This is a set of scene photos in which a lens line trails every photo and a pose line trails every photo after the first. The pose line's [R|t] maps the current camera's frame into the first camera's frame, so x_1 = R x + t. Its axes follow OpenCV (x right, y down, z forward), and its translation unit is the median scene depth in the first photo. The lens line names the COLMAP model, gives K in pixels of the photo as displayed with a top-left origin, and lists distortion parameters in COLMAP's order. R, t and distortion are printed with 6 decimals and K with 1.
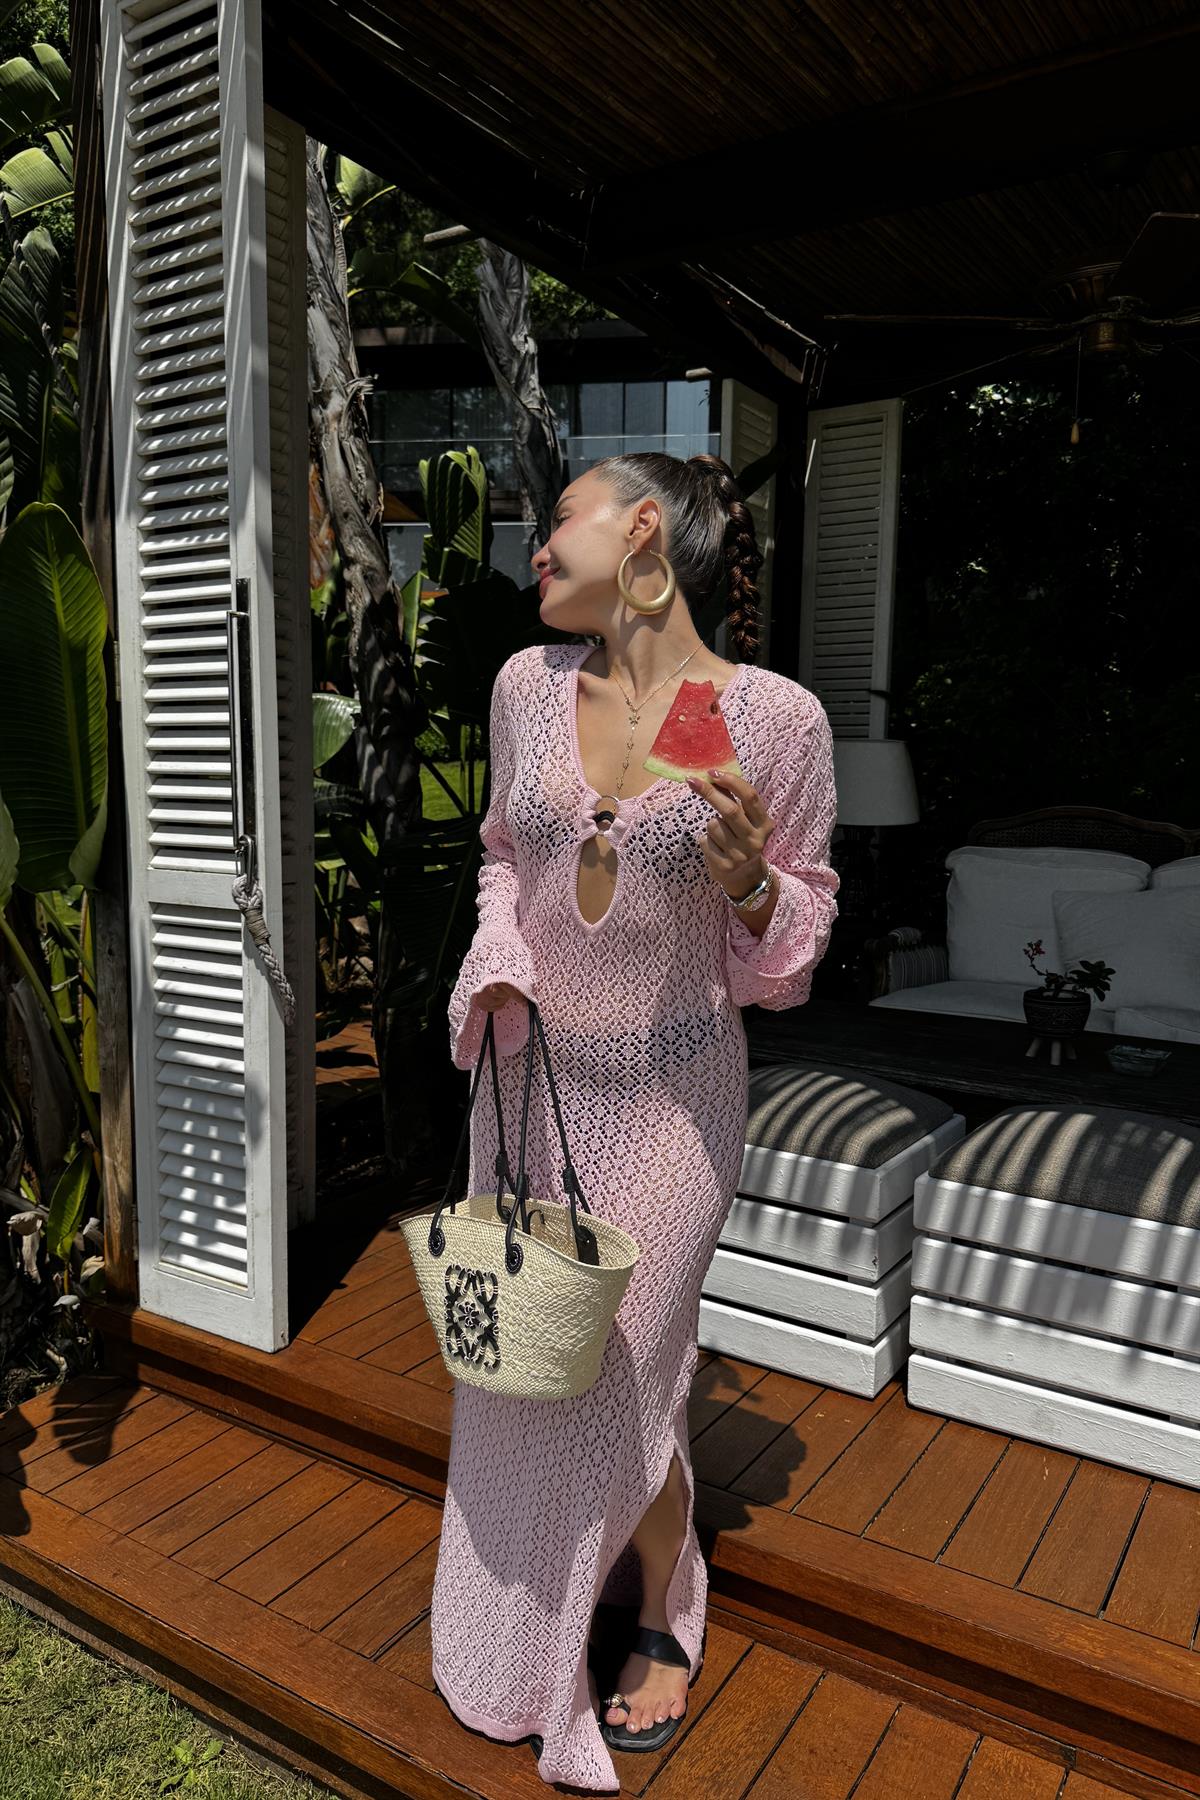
lens RADIAL K [[1288.3, 0, 601.3], [0, 1288.3, 890.0], [0, 0, 1]] dist [0.012163, -0.021821]
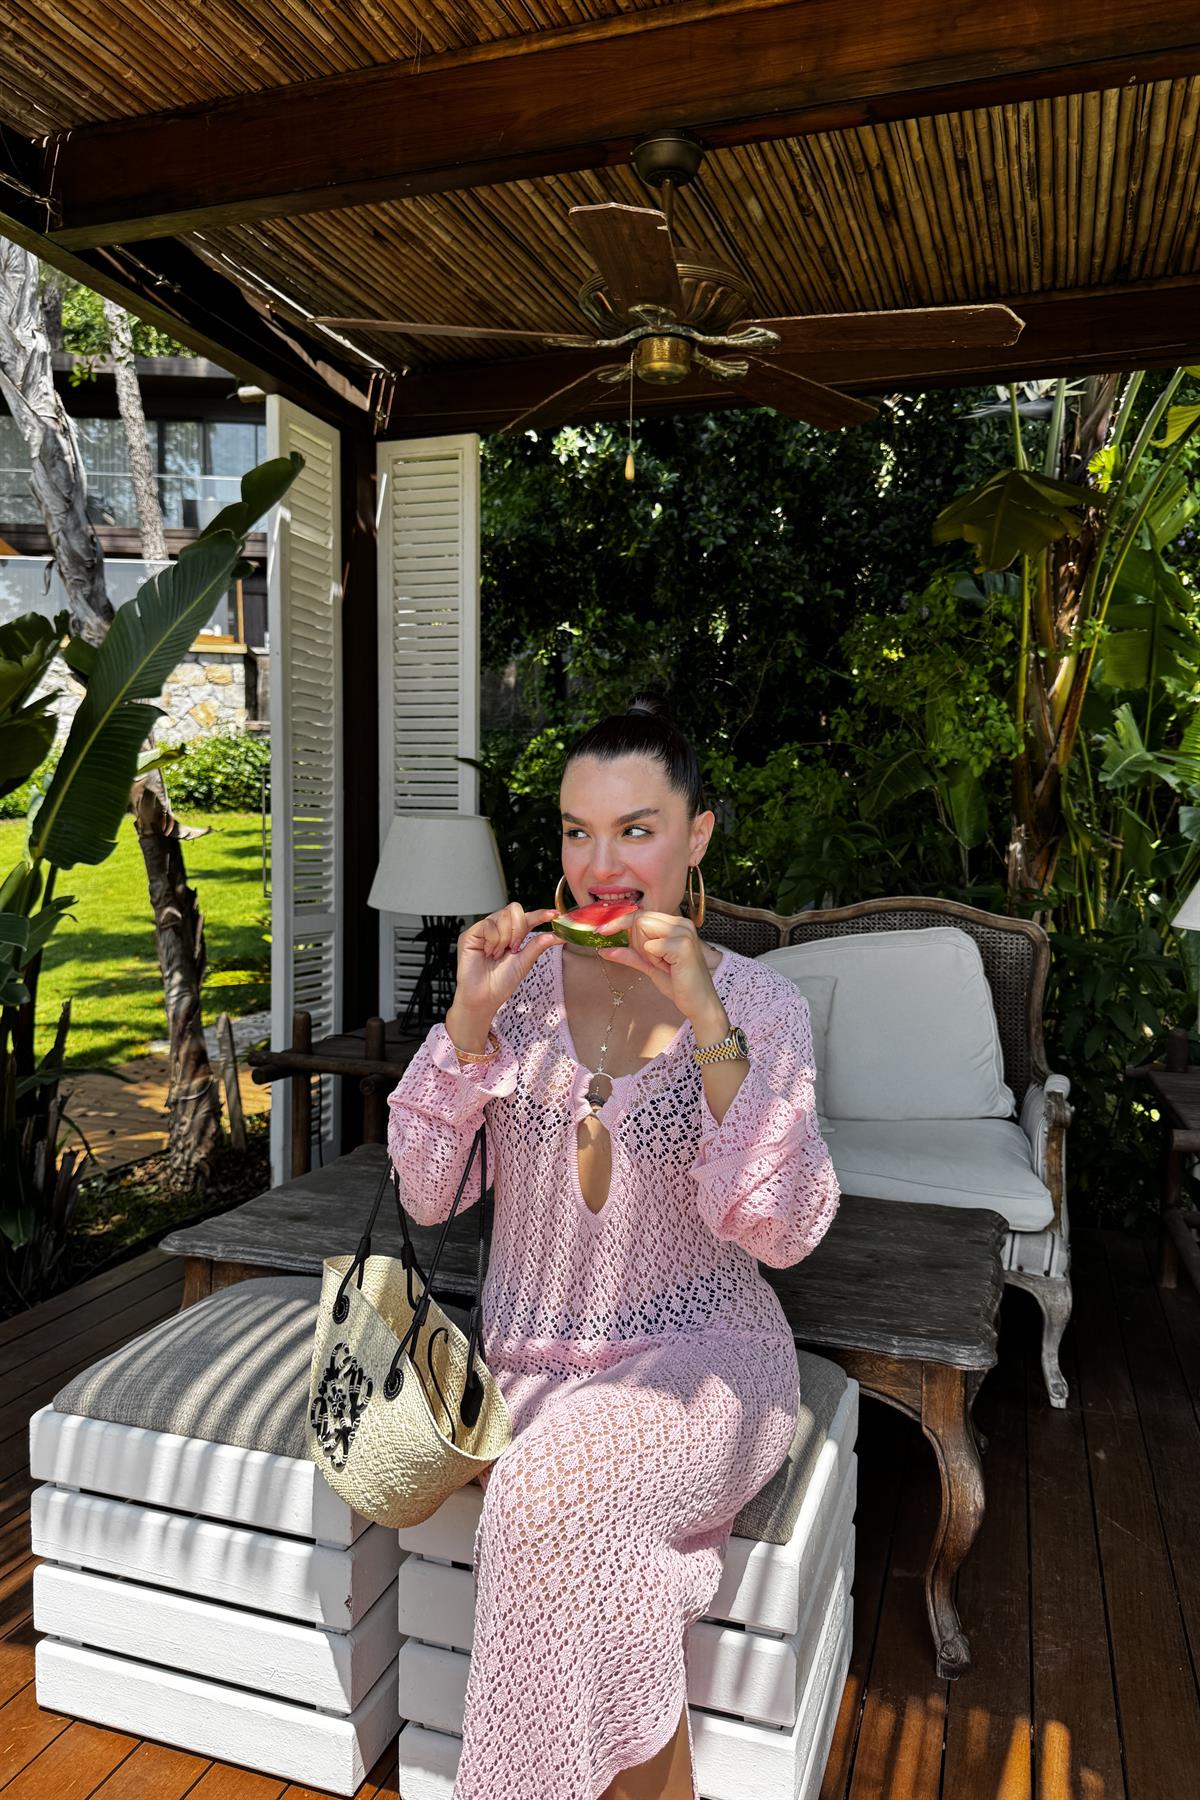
lens RADIAL K [[1288.3, 0, 601.3], [0, 1288.3, 890.0], [0, 0, 1]] dist [0.012163, -0.021821]
pose [[0.965225, -0.020630, 0.260605, 0.154348], [0.030719, 0.998926, -0.034700, -0.062572], [-0.259609, 0.041499, 0.964822, 0.255335]]
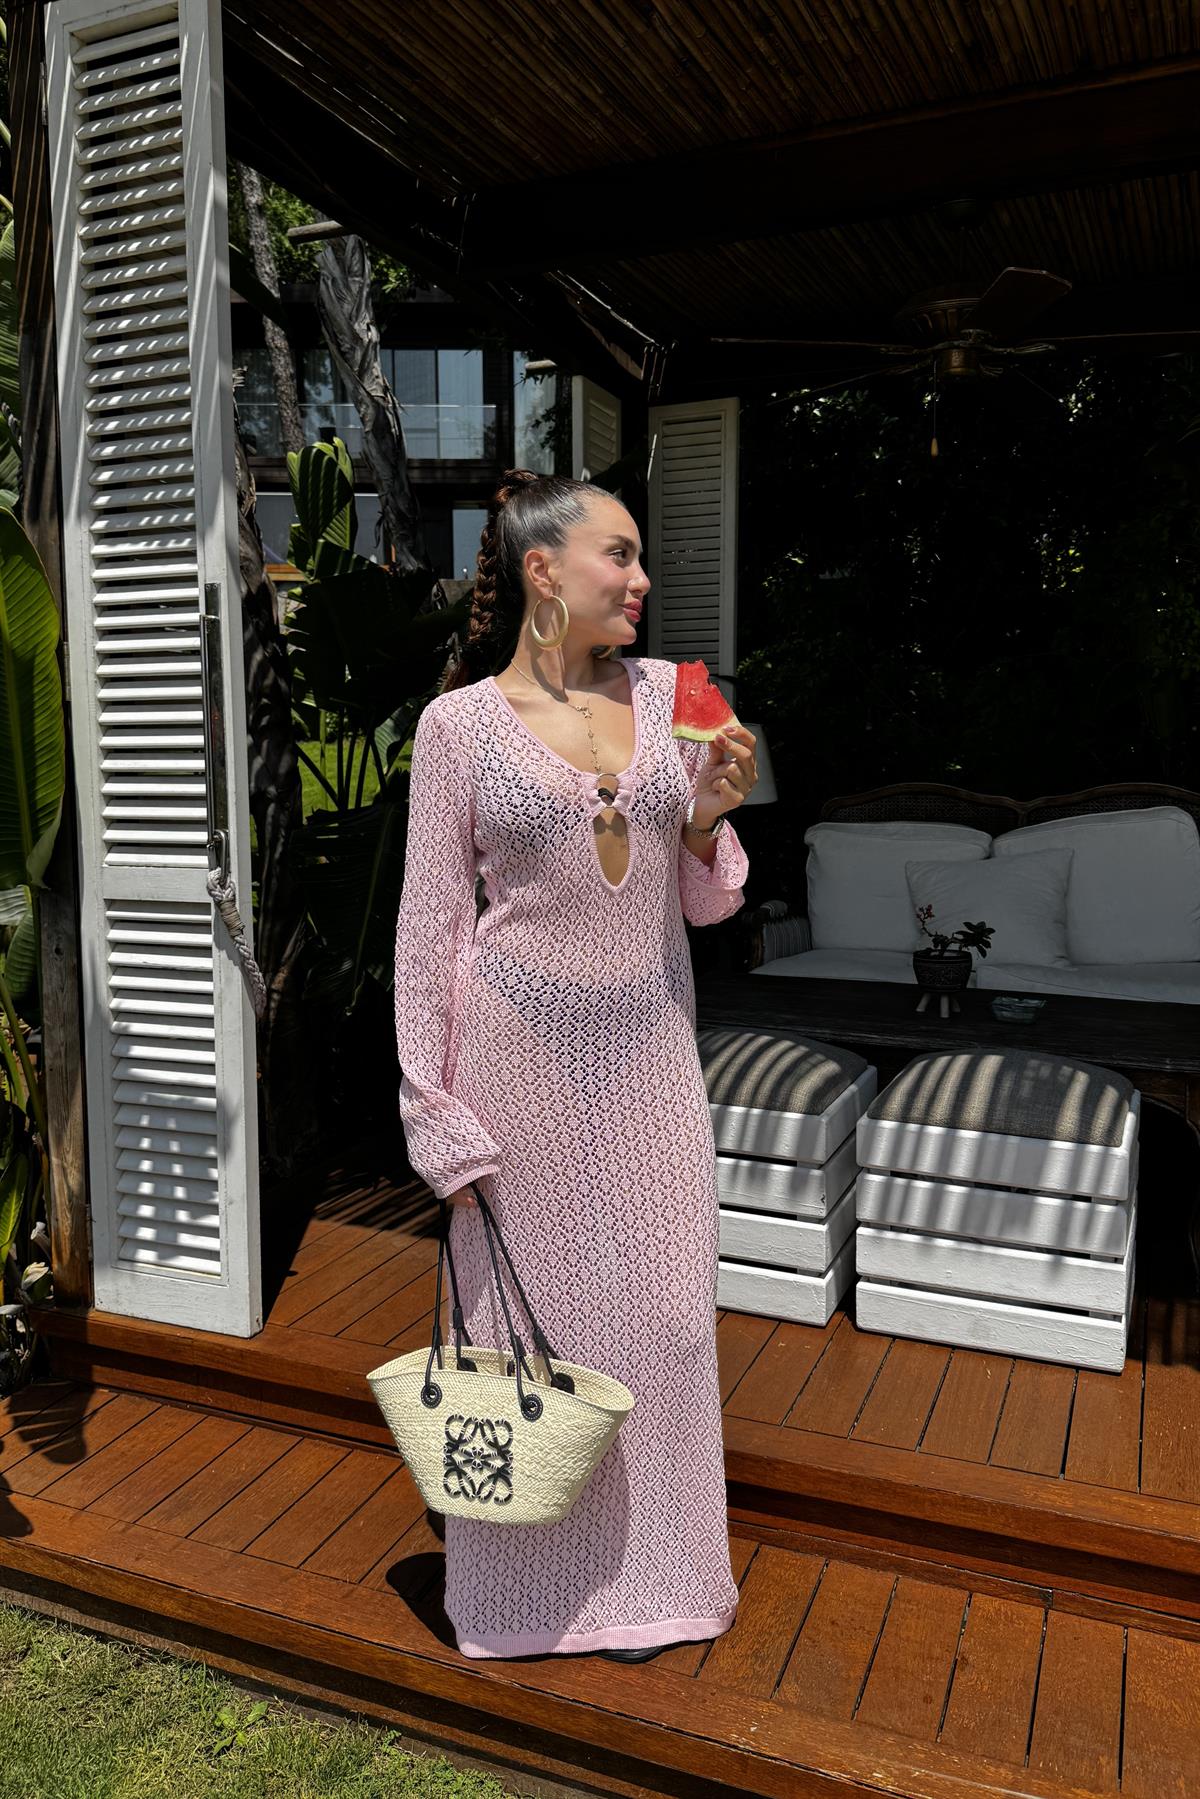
lens RADIAL K [[1345.9, 0, 600.9], [0, 1345.9, 834.0], [0, 0, 1]] dist [0.040205, -0.062273]
pose [[0.985413, -0.027894, 0.167880, -0.148289], [0.032948, 0.999081, -0.027399, 0.000321], [-0.166962, 0.032531, 0.985427, -0.110095]]
